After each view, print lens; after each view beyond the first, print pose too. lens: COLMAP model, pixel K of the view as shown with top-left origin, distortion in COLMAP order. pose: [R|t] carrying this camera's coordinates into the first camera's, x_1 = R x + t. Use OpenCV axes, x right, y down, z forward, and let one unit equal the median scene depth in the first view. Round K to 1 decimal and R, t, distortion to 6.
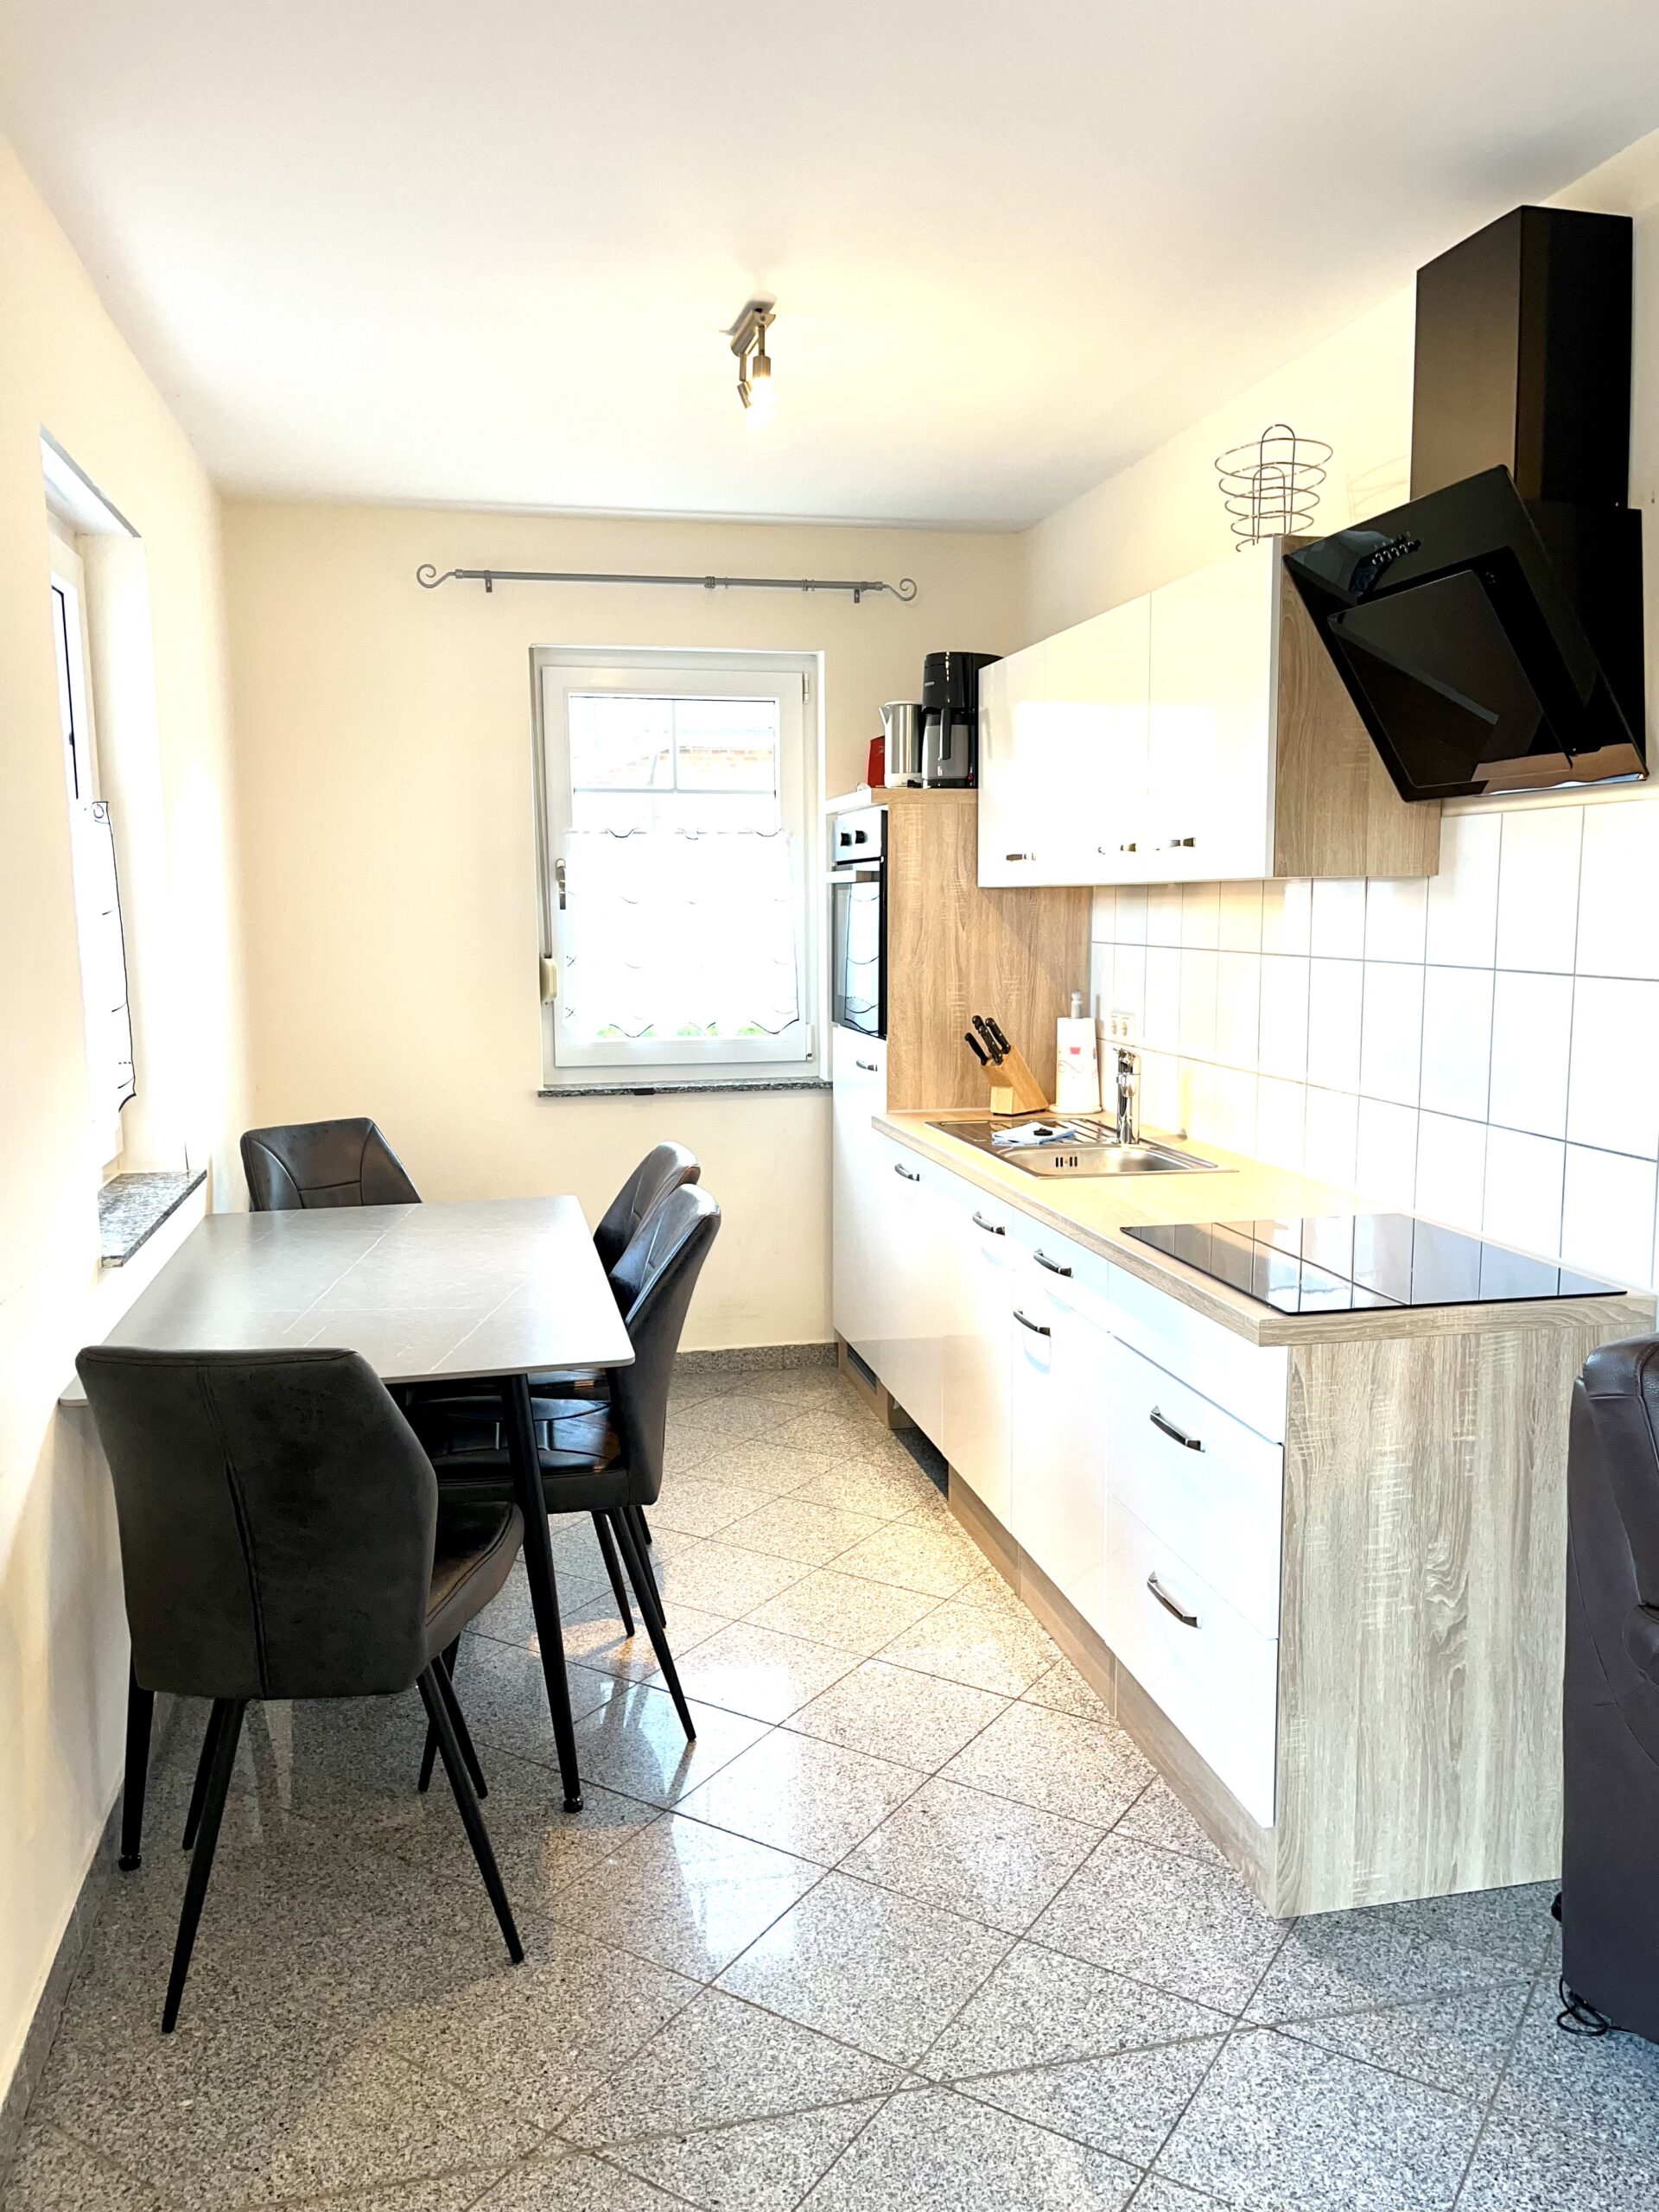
lens RADIAL K [[1683.9, 0, 829.5], [0, 1683.9, 1106.0], [0, 0, 1]] dist [0.098687, -0.137560]
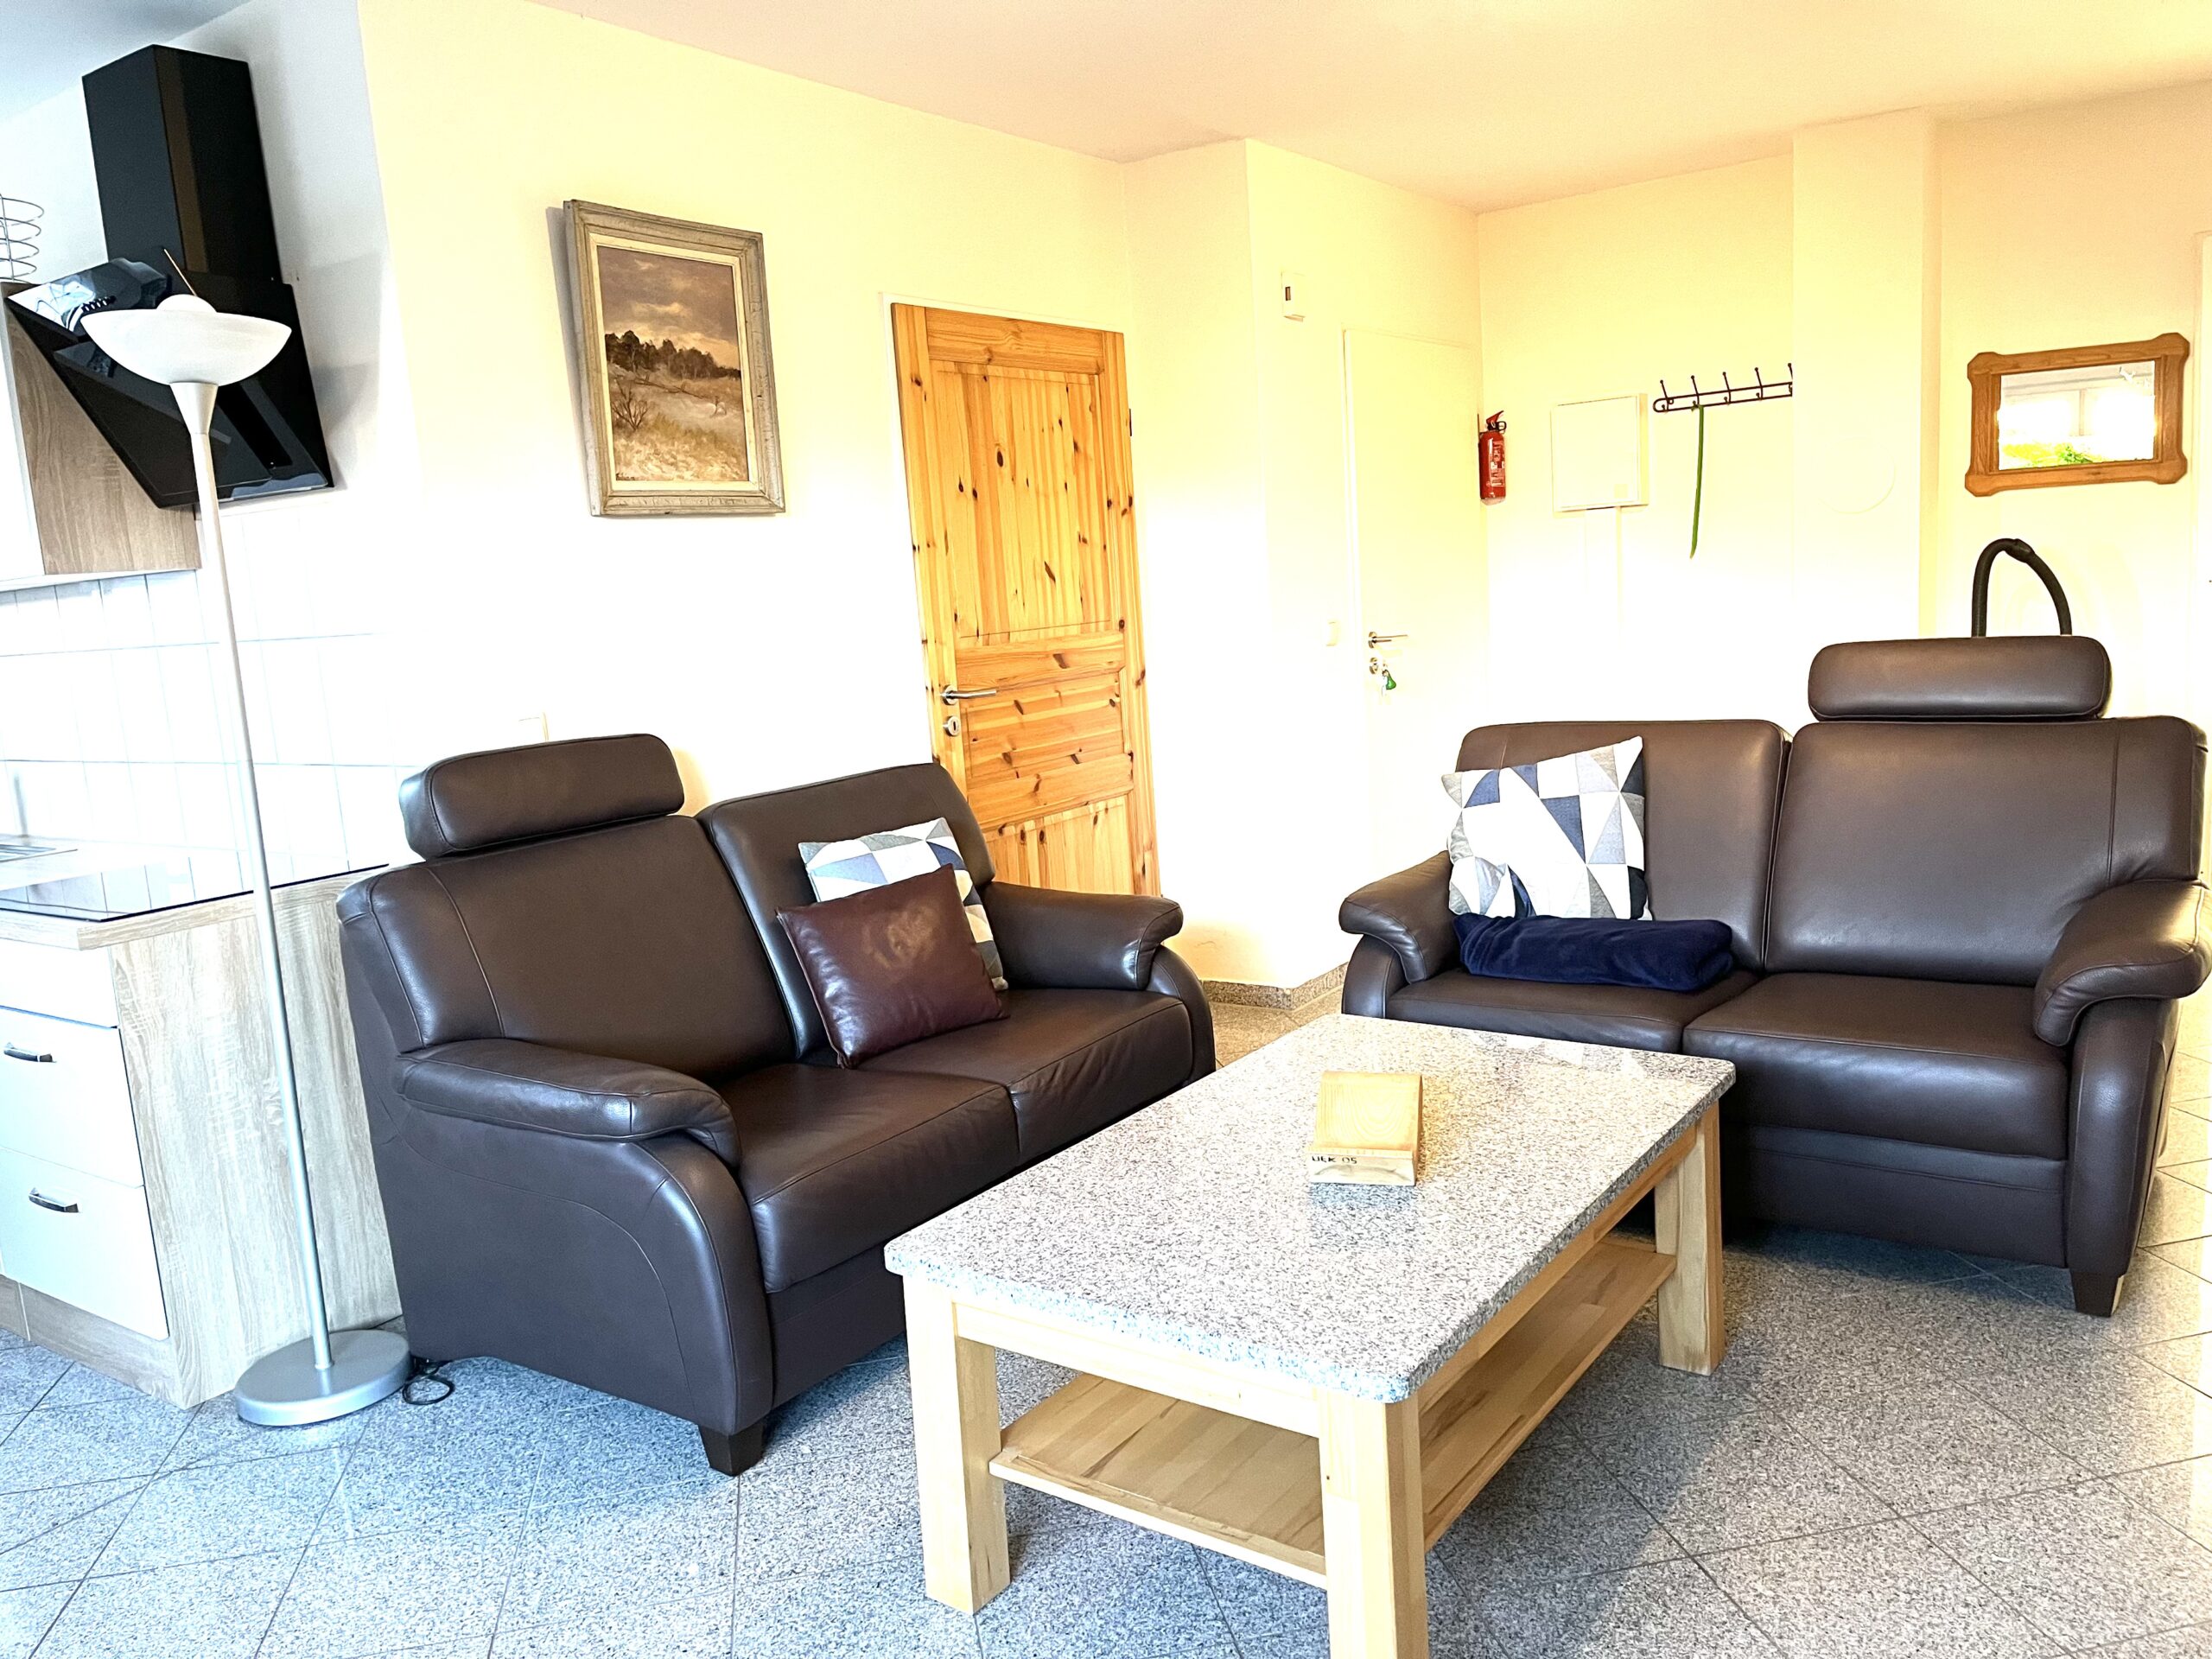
lens RADIAL K [[1683.9, 0, 1132.5], [0, 1683.9, 819.8], [0, 0, 1]] dist [0.098687, -0.137560]
pose [[0.720637, -0.148563, 0.677208, -0.020900], [0.151752, 0.986886, 0.055016, 0.090342], [-0.676501, 0.063121, 0.733732, -0.399448]]
